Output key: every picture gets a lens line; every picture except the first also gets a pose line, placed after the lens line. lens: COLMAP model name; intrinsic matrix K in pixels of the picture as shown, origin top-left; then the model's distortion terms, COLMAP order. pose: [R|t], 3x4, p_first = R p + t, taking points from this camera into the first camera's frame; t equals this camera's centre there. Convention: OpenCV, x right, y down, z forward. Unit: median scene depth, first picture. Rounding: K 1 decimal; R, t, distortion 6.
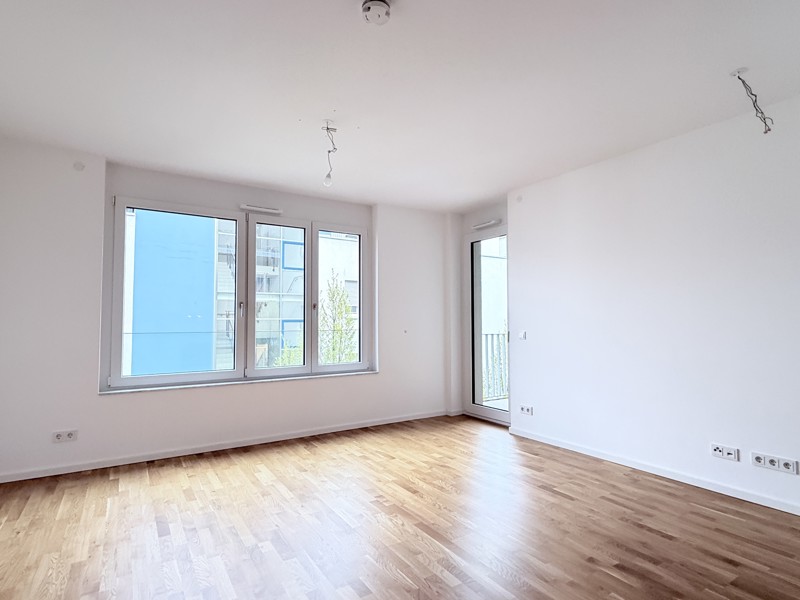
lens RADIAL K [[431.2, 0, 400.3], [0, 431.2, 299.8], [0, 0, 1]] dist [0.000403, -0.000135]
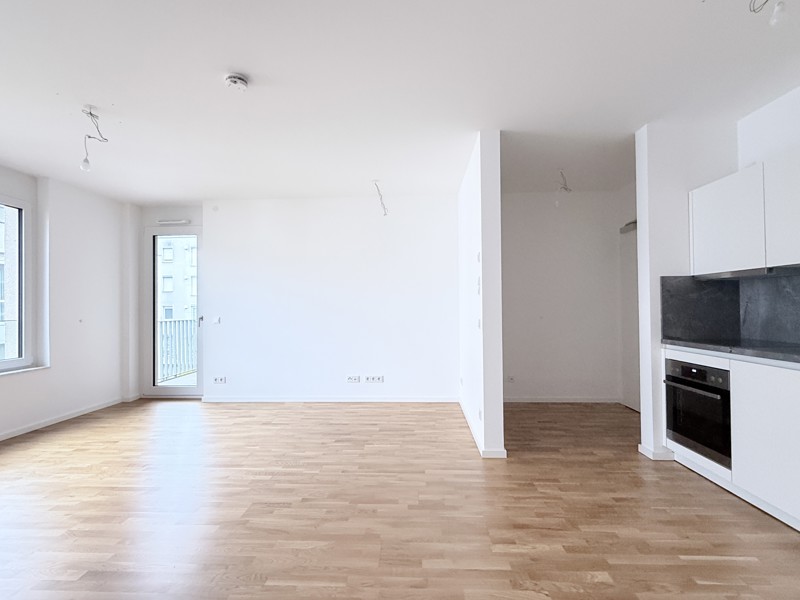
lens RADIAL K [[404.5, 0, 404.3], [0, 404.5, 302.8], [0, 0, 1]] dist [-0.003390, -0.000597]
pose [[0.554996, 0.006718, 0.831826, -0.338962], [-0.032723, 0.999370, 0.013762, -0.001192], [-0.831209, -0.034858, 0.554866, -0.076347]]
